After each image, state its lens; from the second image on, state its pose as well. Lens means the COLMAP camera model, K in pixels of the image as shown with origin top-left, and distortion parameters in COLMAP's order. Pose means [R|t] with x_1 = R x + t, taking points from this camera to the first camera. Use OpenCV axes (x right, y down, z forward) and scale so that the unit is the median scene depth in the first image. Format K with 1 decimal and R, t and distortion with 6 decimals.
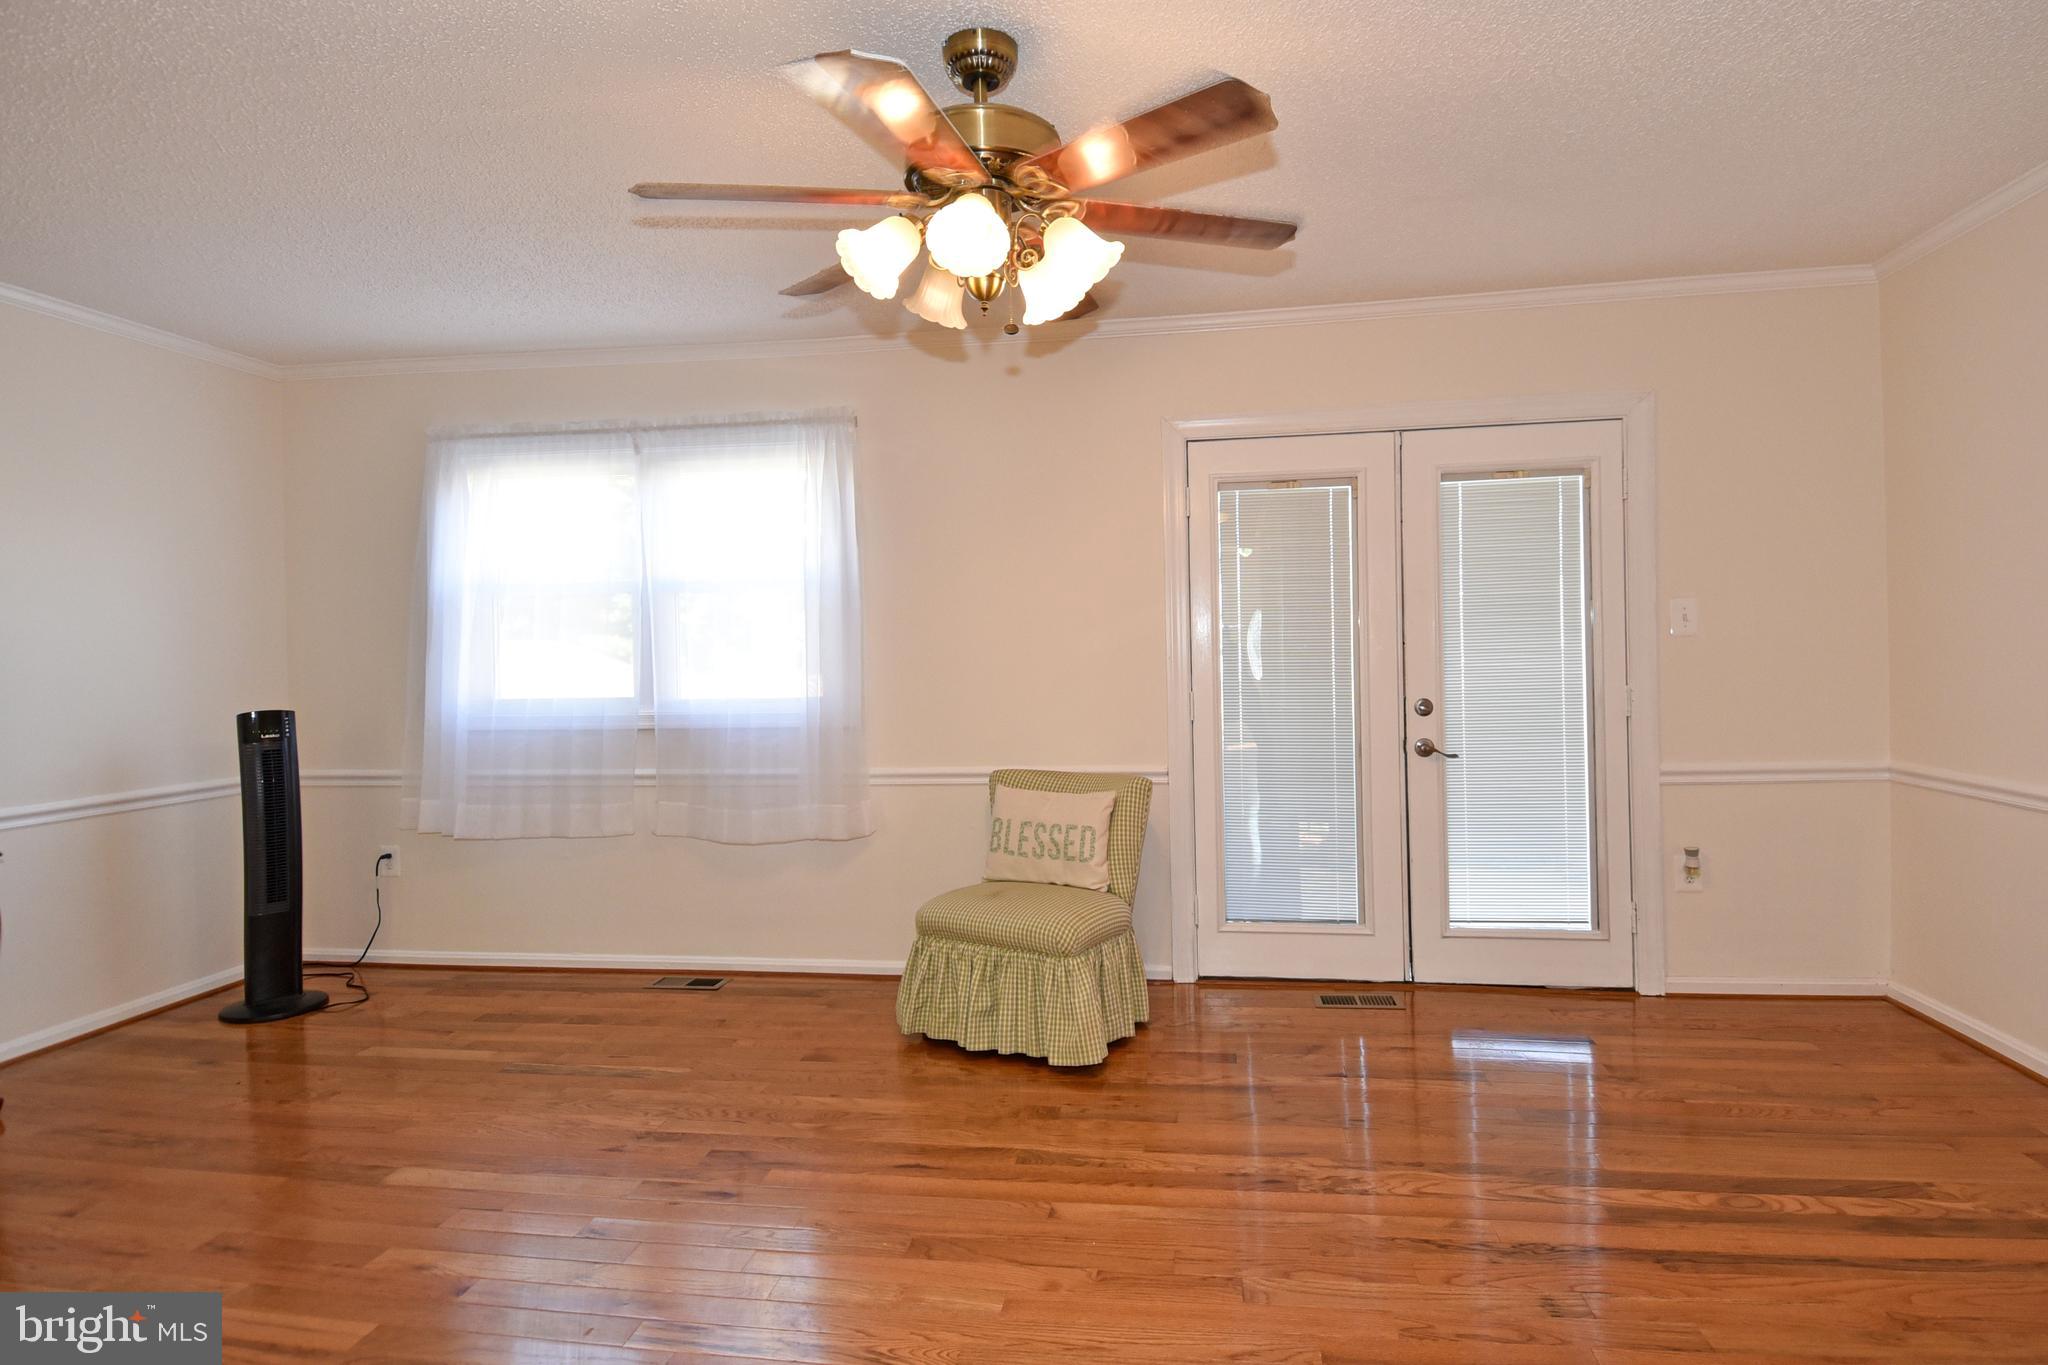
lens RADIAL K [[1083.6, 0, 1029.5], [0, 1083.6, 656.4], [0, 0, 1]] dist [0.060628, -0.054160]
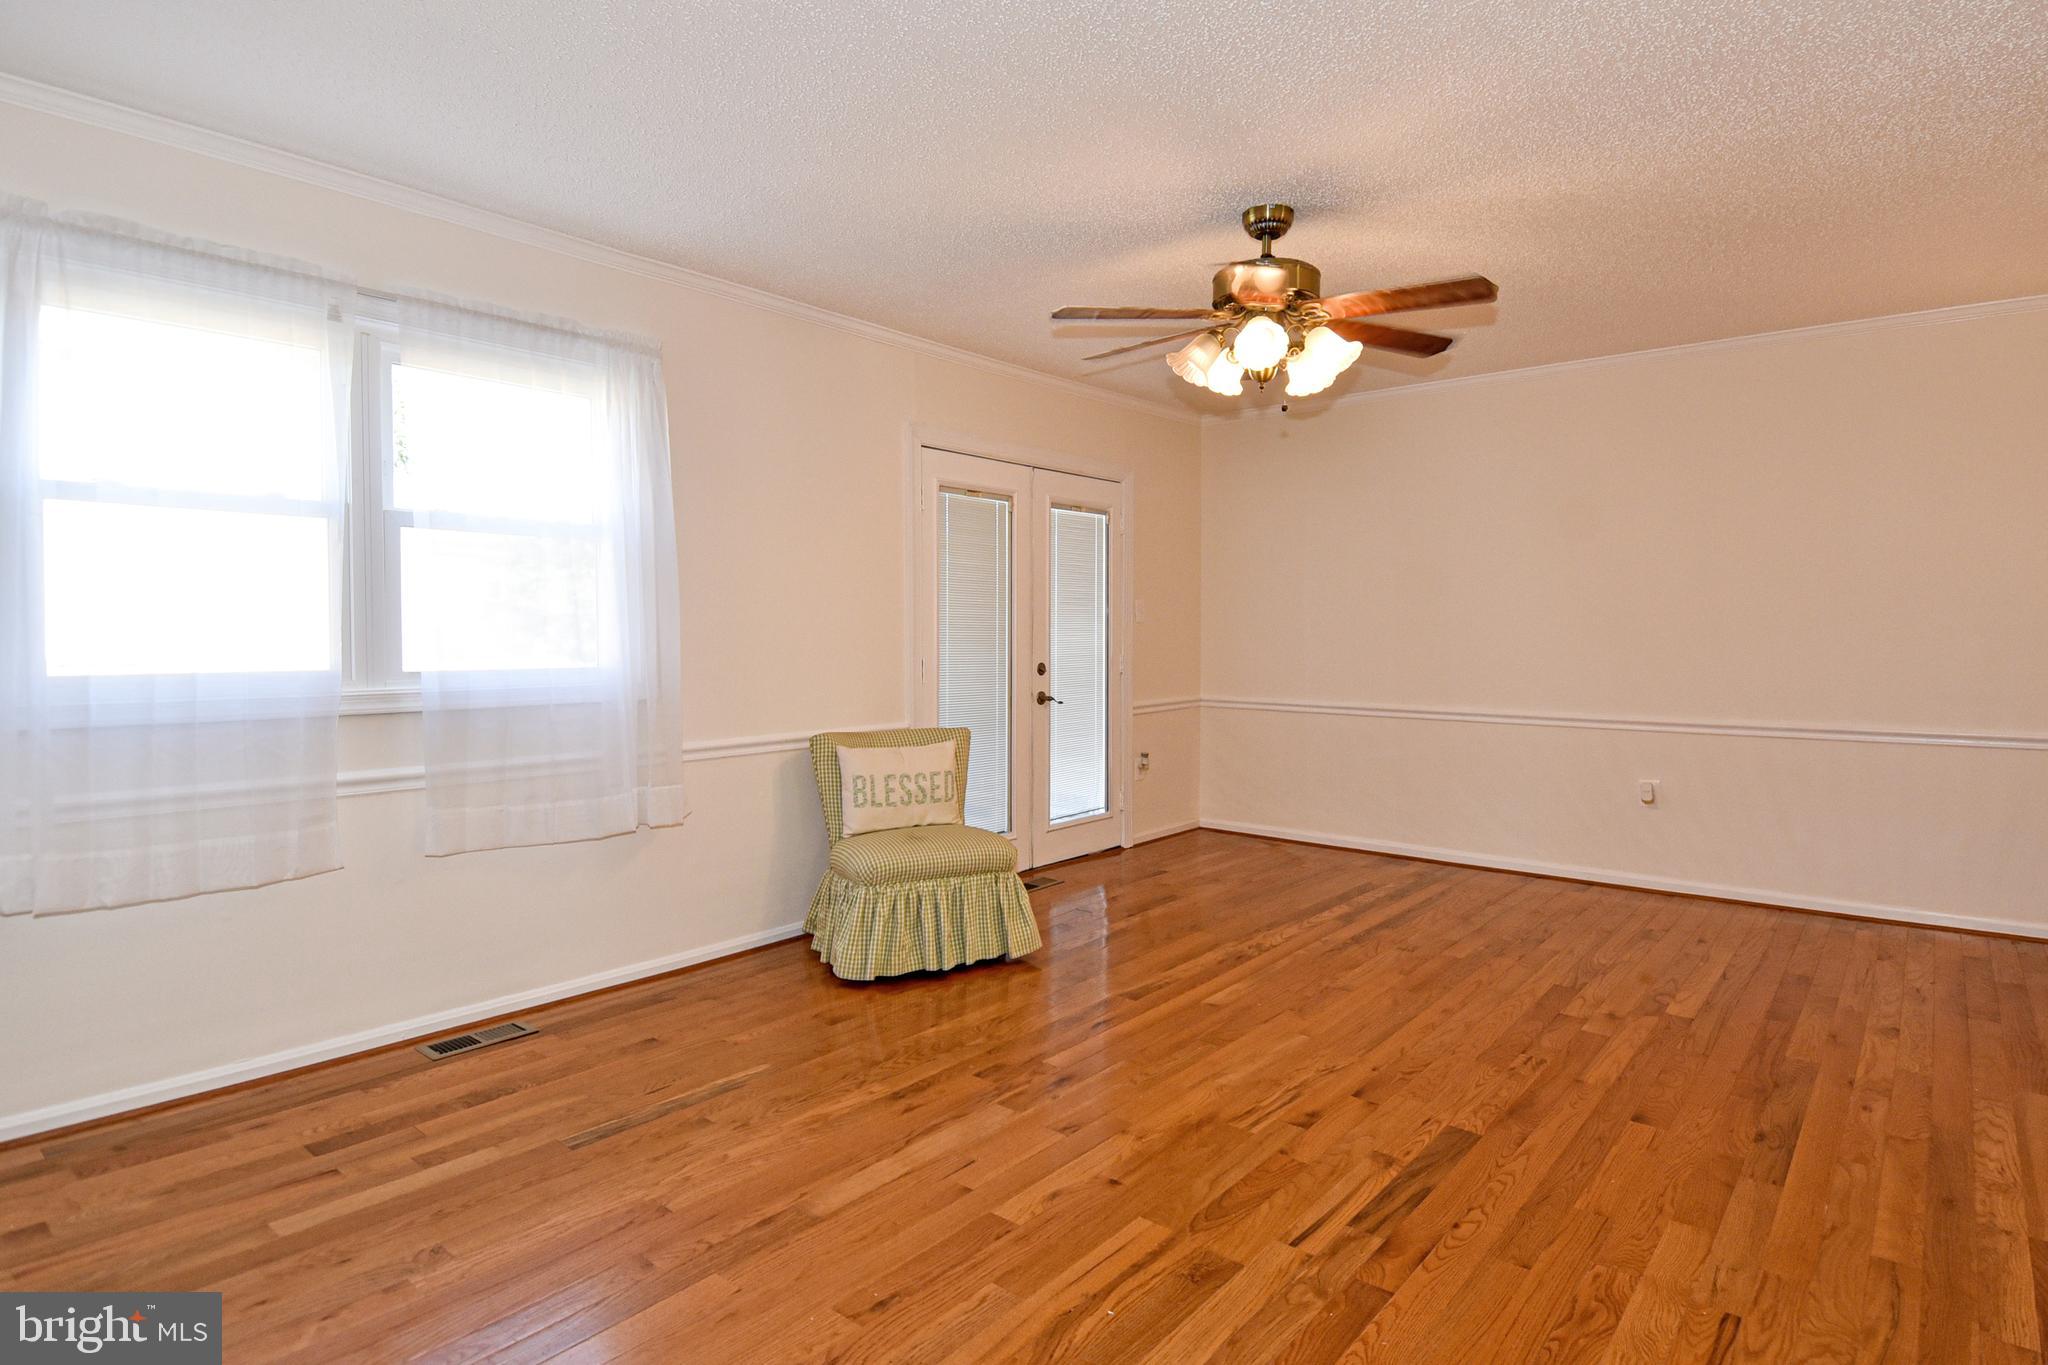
lens RADIAL K [[1116.5, 0, 1040.0], [0, 1116.5, 671.9], [0, 0, 1]] dist [0.058788, -0.059569]
pose [[0.503761, -0.009694, 0.863789, -0.881984], [-0.006178, 0.999871, 0.014825, 0.029605], [-0.863821, -0.012805, 0.503636, 0.292787]]
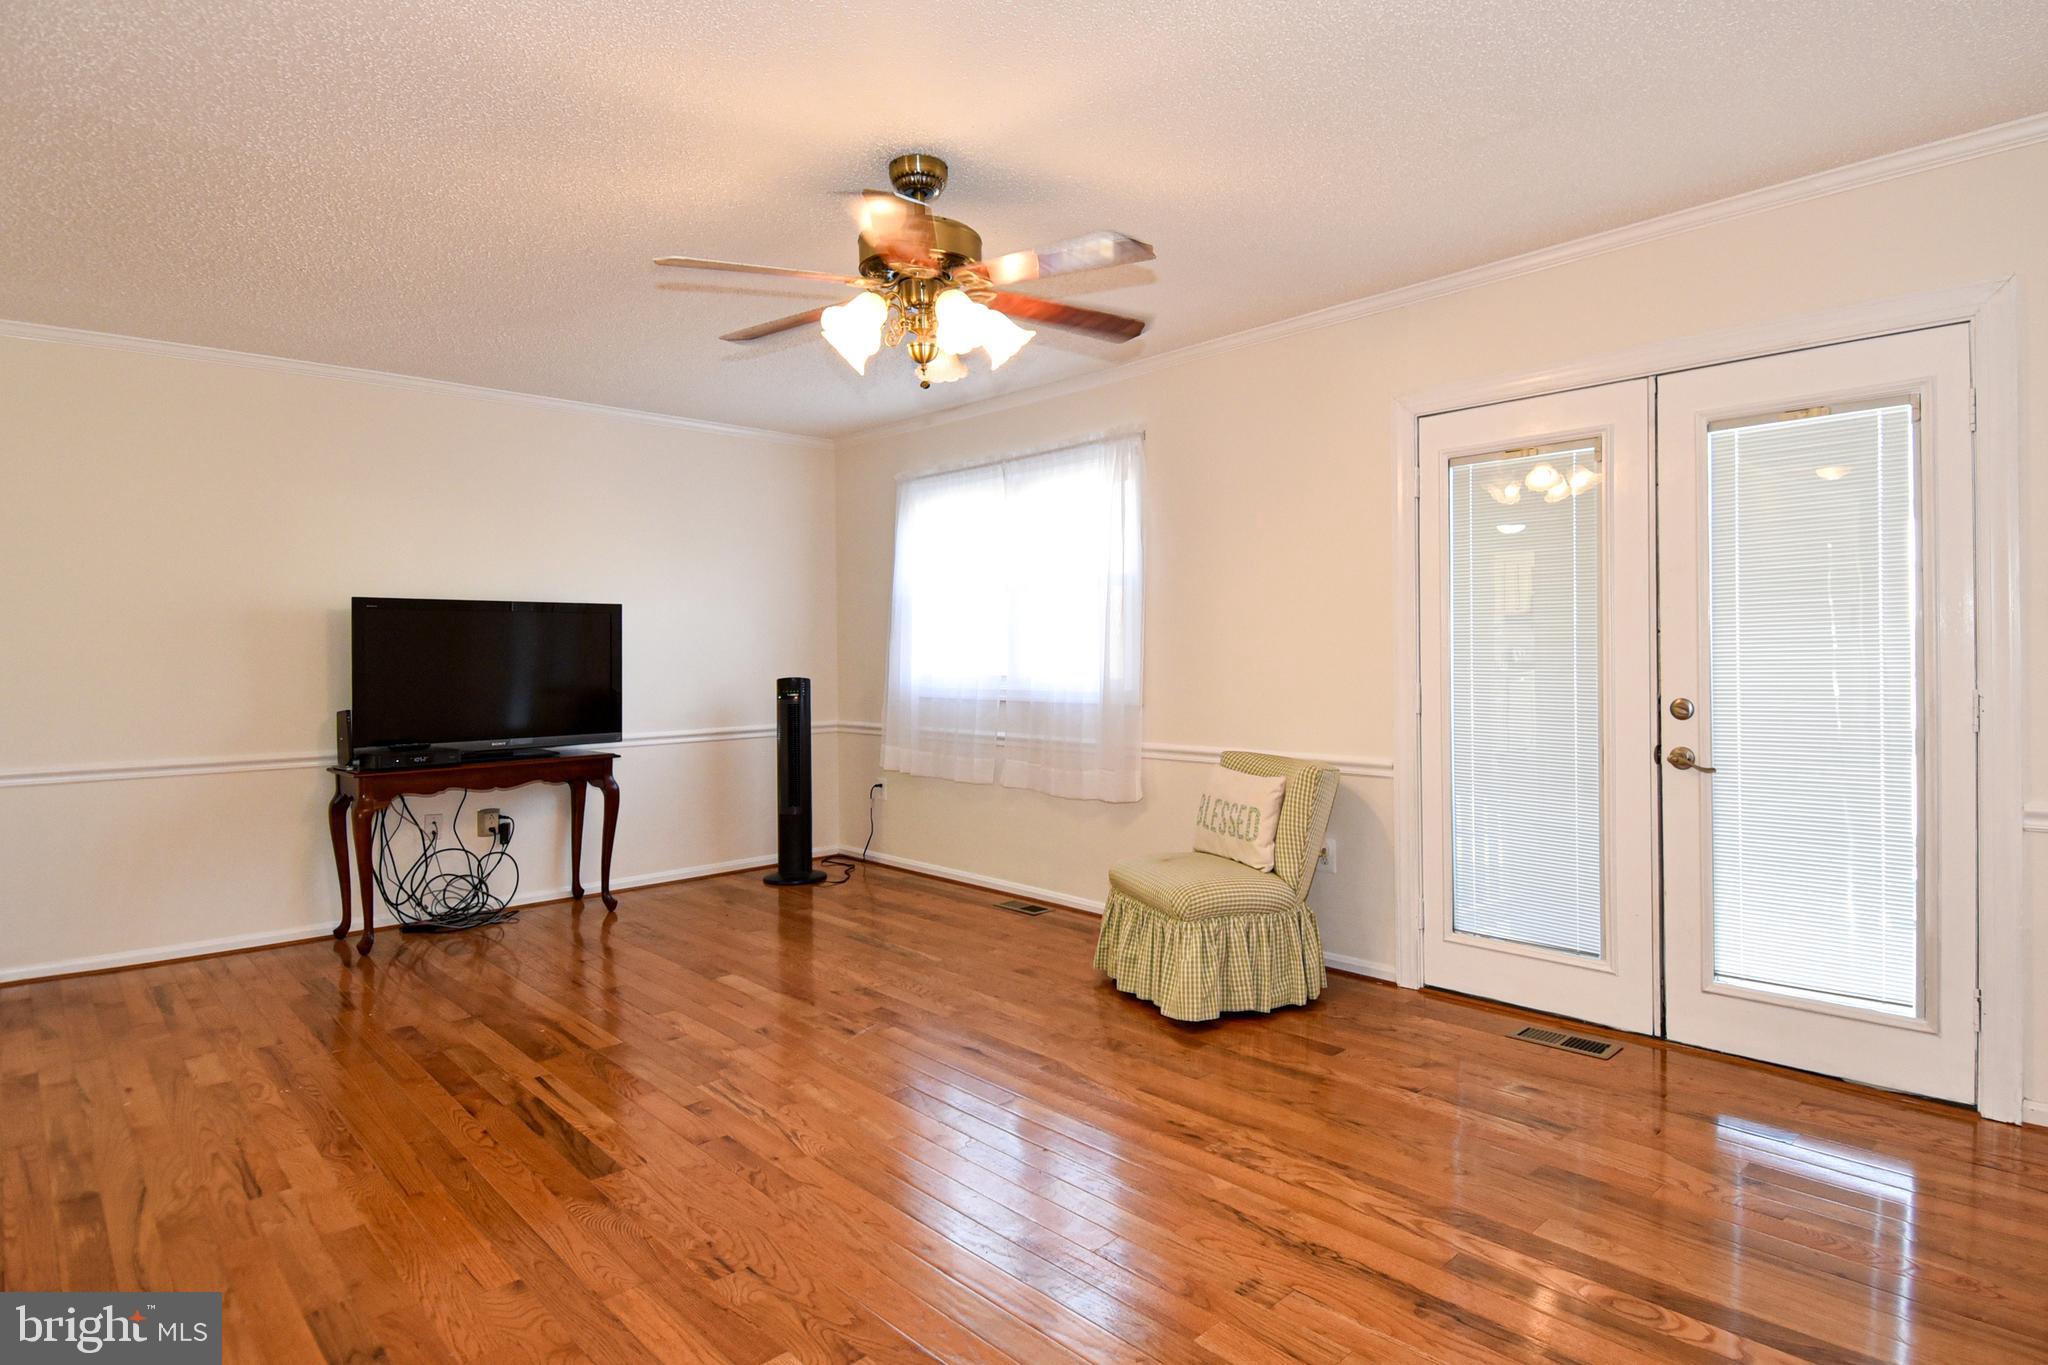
lens RADIAL K [[1083.6, 0, 1029.5], [0, 1083.6, 656.4], [0, 0, 1]] dist [0.060628, -0.054160]
pose [[0.784838, 0.013200, -0.619561, 0.498556], [-0.008328, 0.999907, 0.010754, 0.002202], [0.619645, -0.003280, 0.784875, 0.046882]]
